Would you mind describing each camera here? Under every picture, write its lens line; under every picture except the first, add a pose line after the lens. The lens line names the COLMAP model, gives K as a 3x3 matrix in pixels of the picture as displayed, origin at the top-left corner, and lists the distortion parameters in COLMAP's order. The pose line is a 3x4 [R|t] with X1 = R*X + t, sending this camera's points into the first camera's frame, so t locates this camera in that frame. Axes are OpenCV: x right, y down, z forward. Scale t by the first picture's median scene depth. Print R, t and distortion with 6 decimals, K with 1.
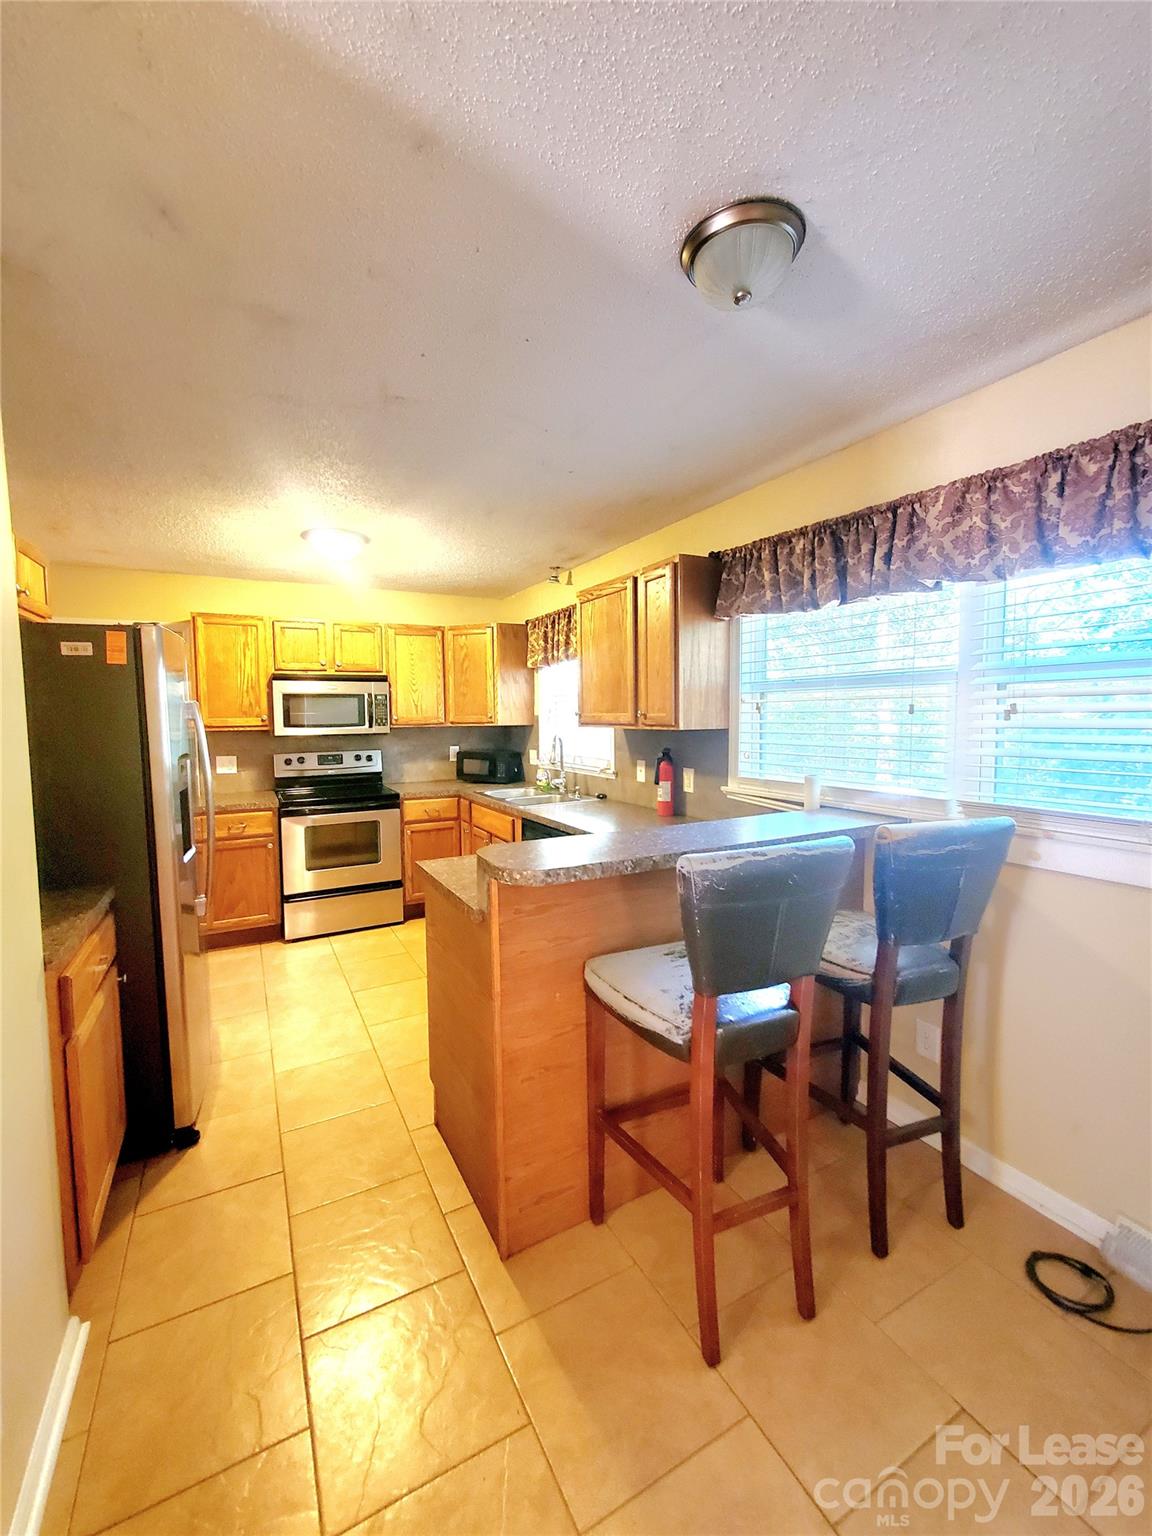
lens RADIAL K [[613.4, 0, 538.3], [0, 613.4, 755.0], [0, 0, 1]] dist [0.000678, -0.003445]
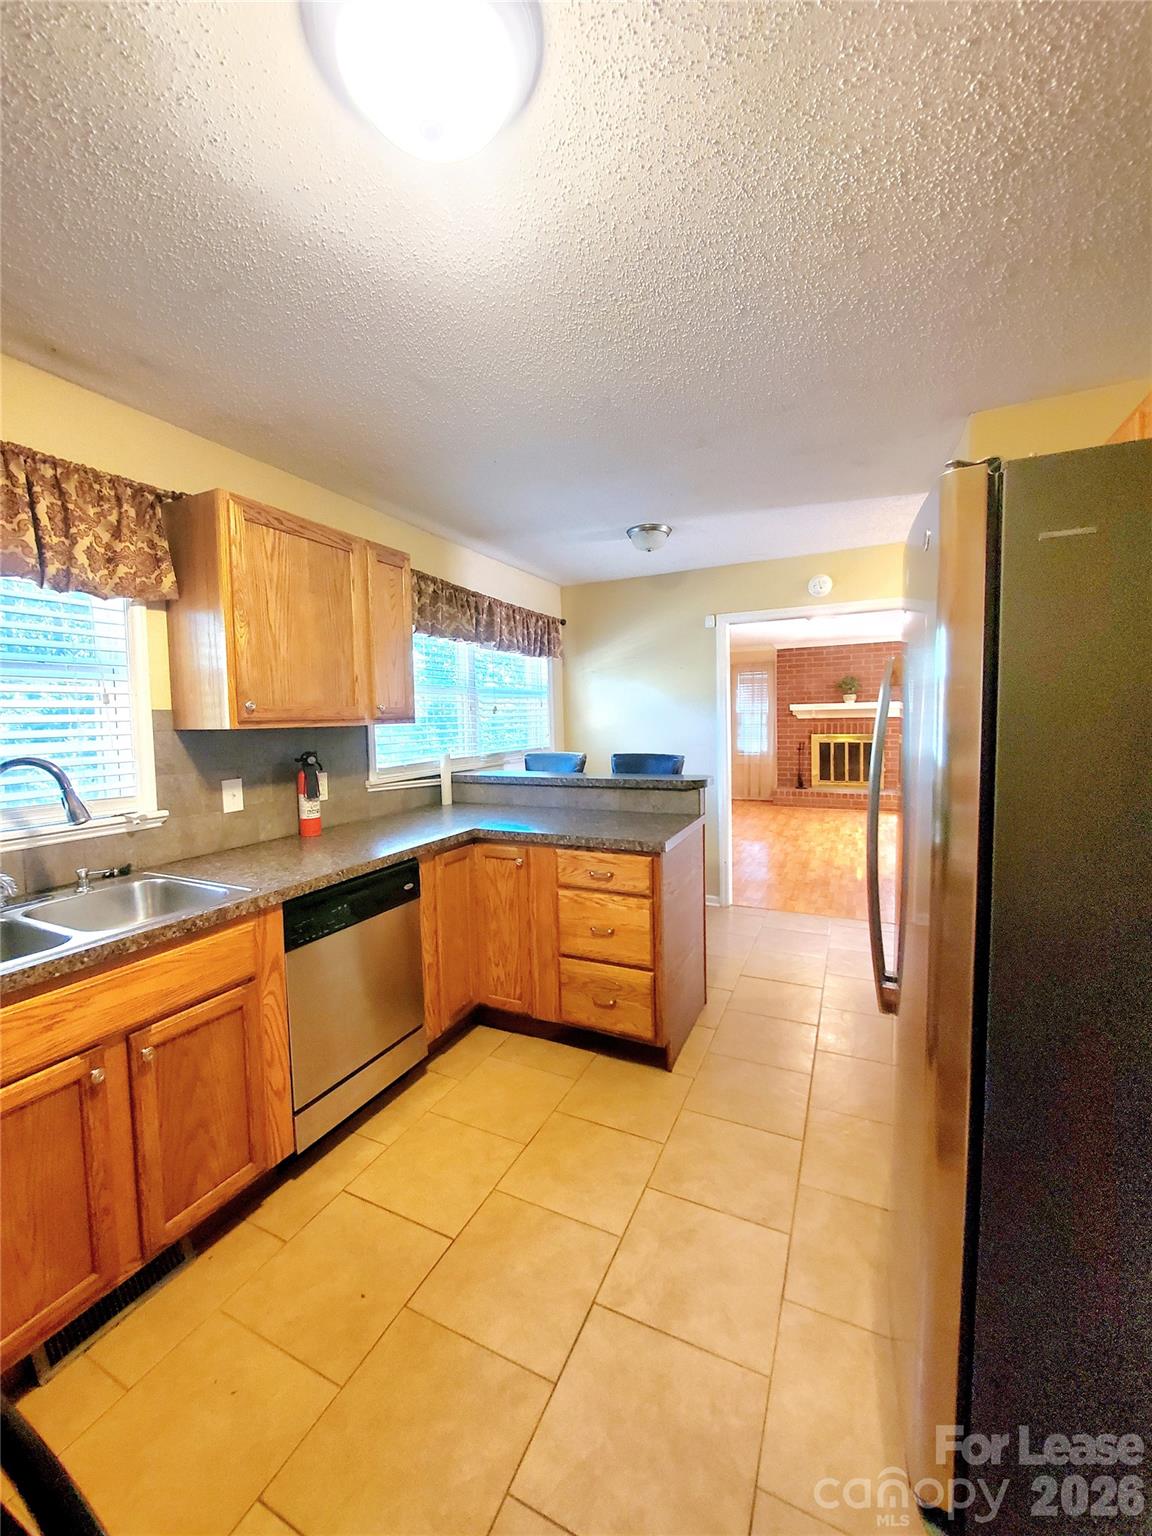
lens RADIAL K [[613.4, 0, 555.7], [0, 613.4, 753.6], [0, 0, 1]] dist [0.000678, -0.003445]
pose [[-0.605807, -0.019827, 0.795364, -0.481162], [0.087831, 0.991913, 0.091625, -0.041188], [-0.790749, 0.125365, -0.599166, 0.930993]]
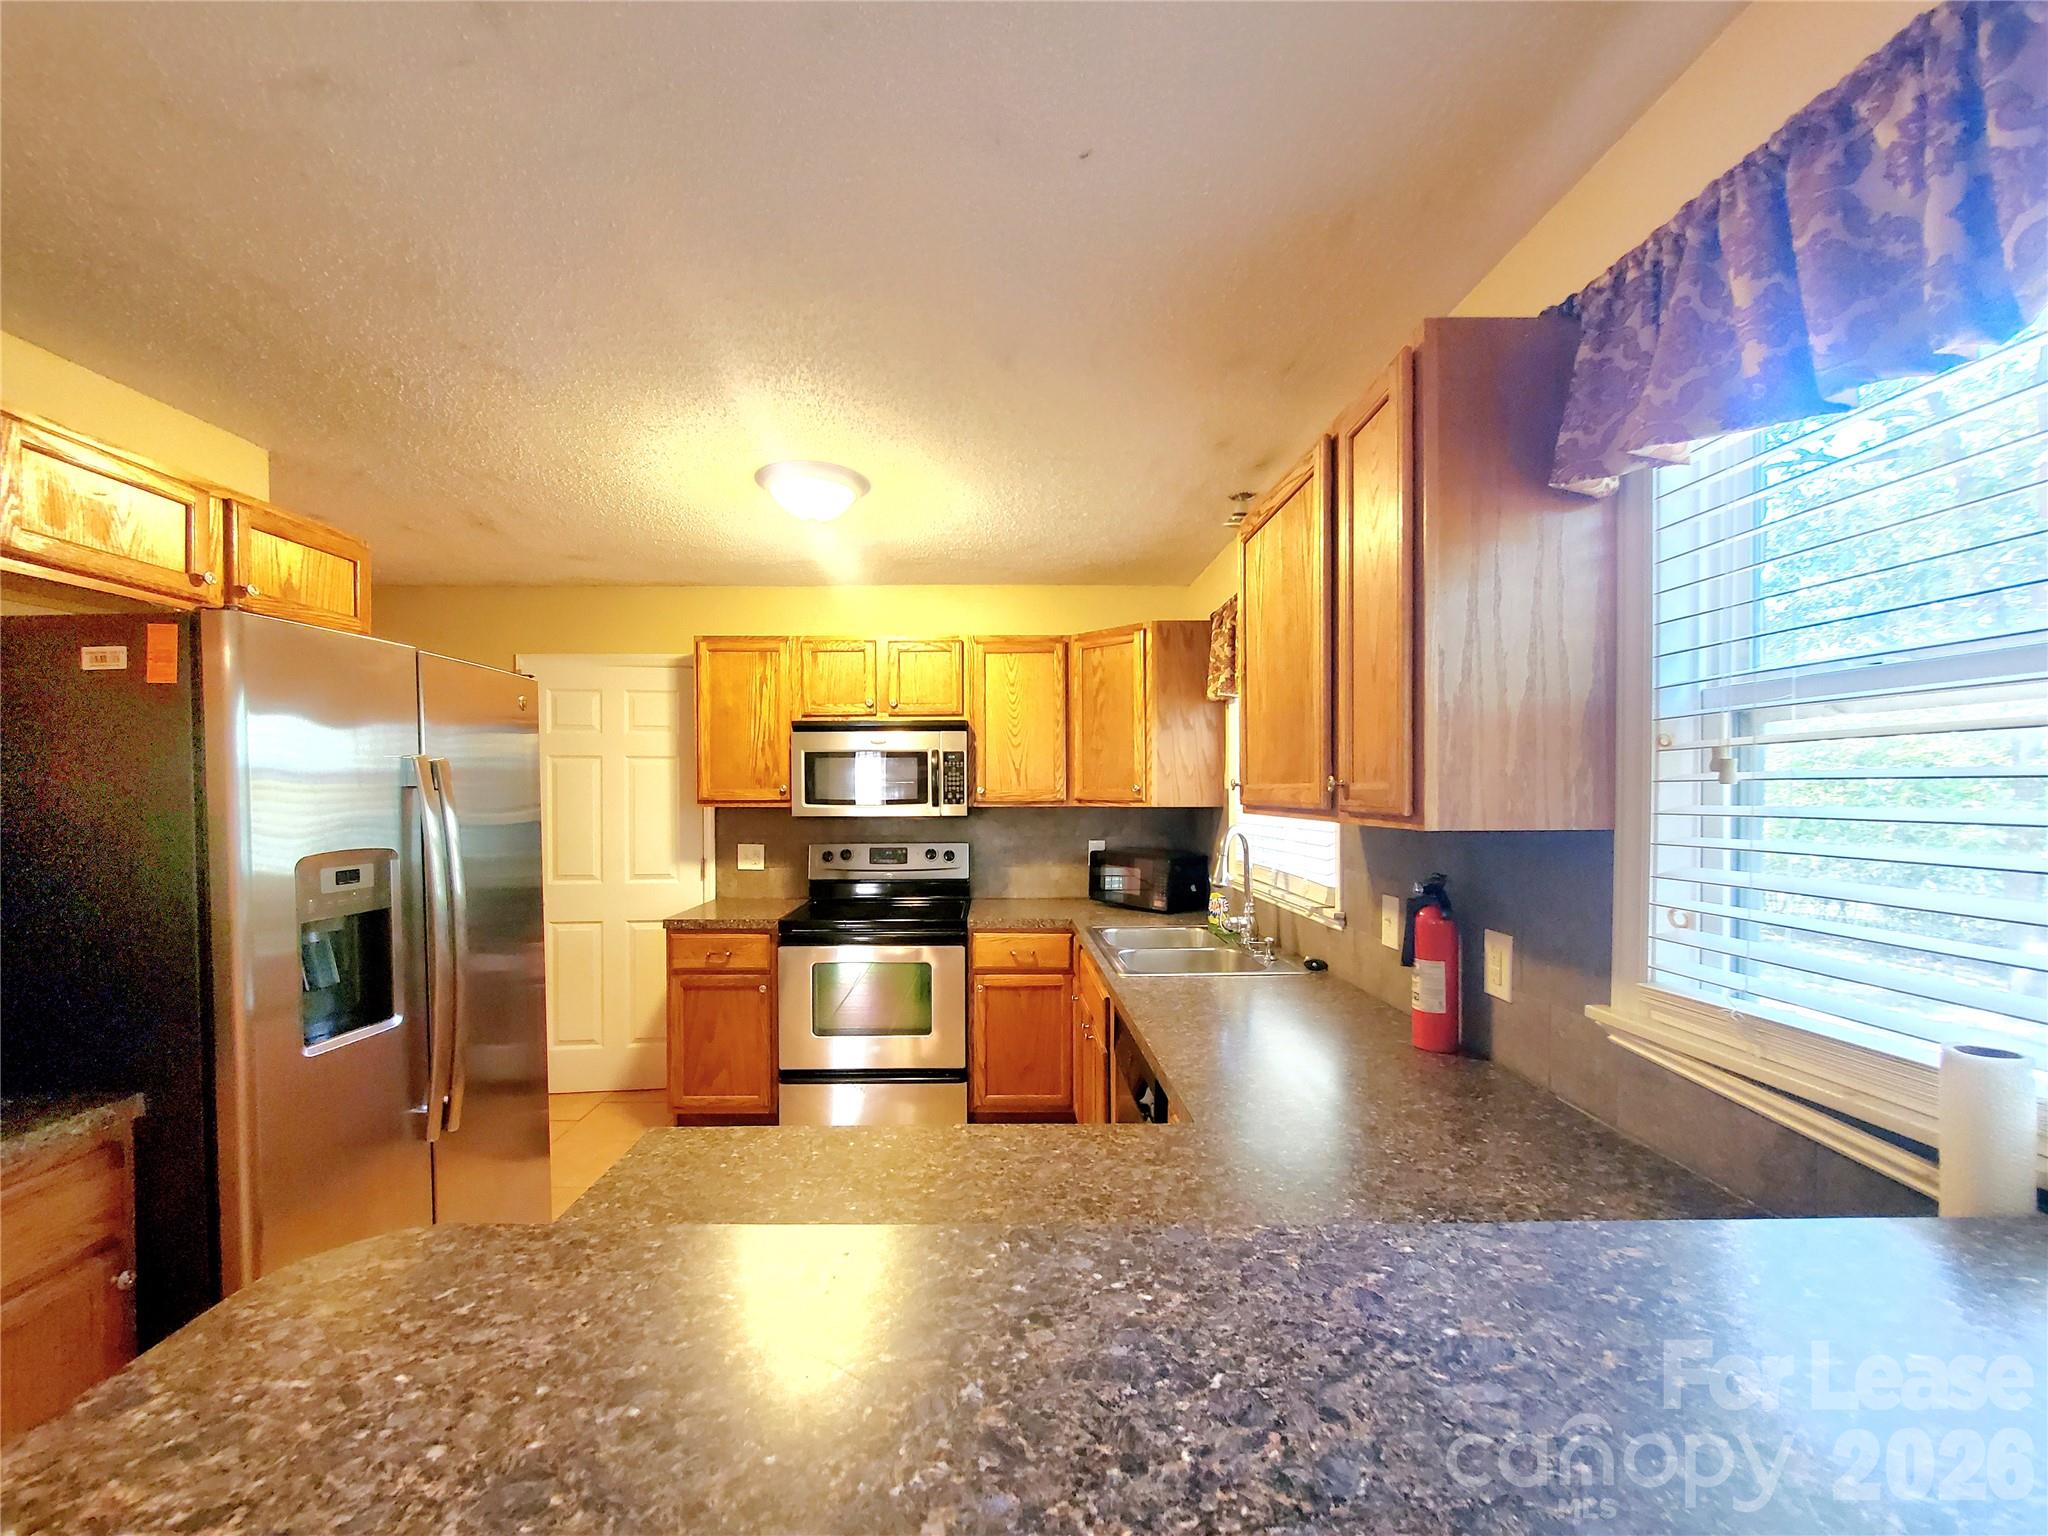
lens RADIAL K [[817.9, 0, 985.5], [0, 817.9, 800.3], [0, 0, 1]] dist [0.000678, -0.003445]
pose [[0.899209, 0.013746, -0.437304, 0.134989], [-0.036440, 0.998387, -0.043548, -0.018429], [0.436000, 0.055094, 0.898259, 0.313091]]
